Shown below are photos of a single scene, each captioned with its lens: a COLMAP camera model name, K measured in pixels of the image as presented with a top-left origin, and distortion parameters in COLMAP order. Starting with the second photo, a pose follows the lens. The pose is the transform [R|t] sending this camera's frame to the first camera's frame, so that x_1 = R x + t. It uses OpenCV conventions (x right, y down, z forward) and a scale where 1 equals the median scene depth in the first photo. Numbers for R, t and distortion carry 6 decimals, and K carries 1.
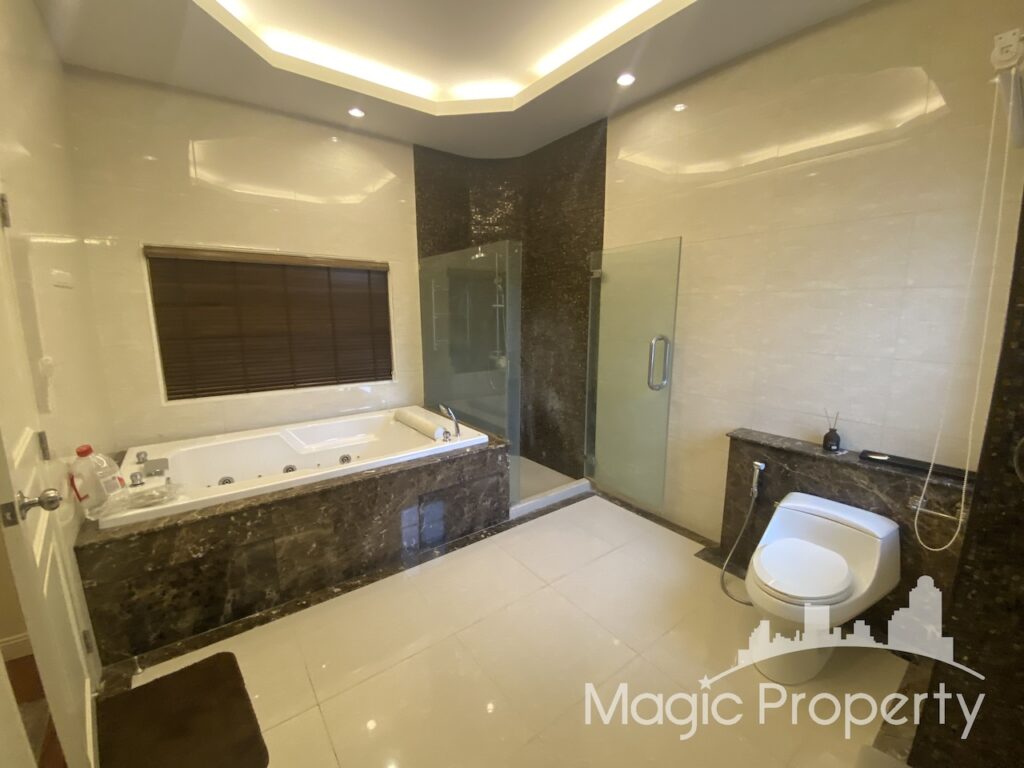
lens RADIAL K [[414.3, 0, 512.7], [0, 414.3, 381.5], [0, 0, 1]] dist [0.027627, -0.021484]
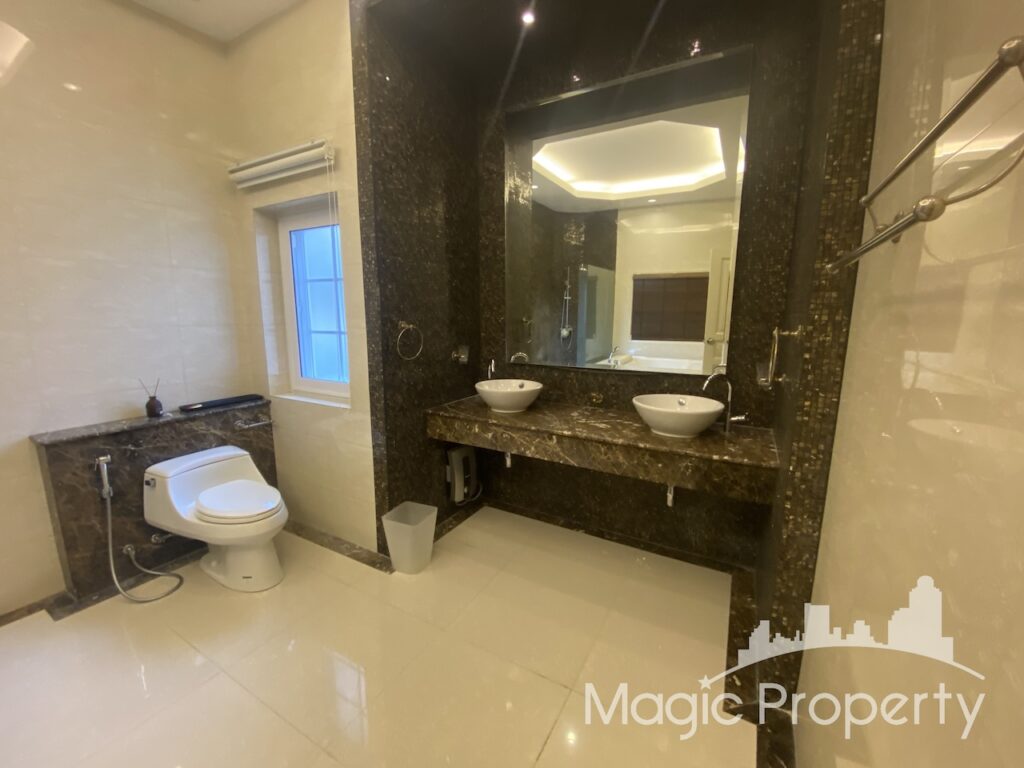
lens RADIAL K [[414.3, 0, 512.7], [0, 414.3, 381.5], [0, 0, 1]] dist [0.027627, -0.021484]
pose [[-0.391971, -0.155444, 0.906750, -0.560630], [0.148240, 0.962070, 0.229009, -0.030779], [-0.907956, 0.224182, -0.354060, 0.557341]]
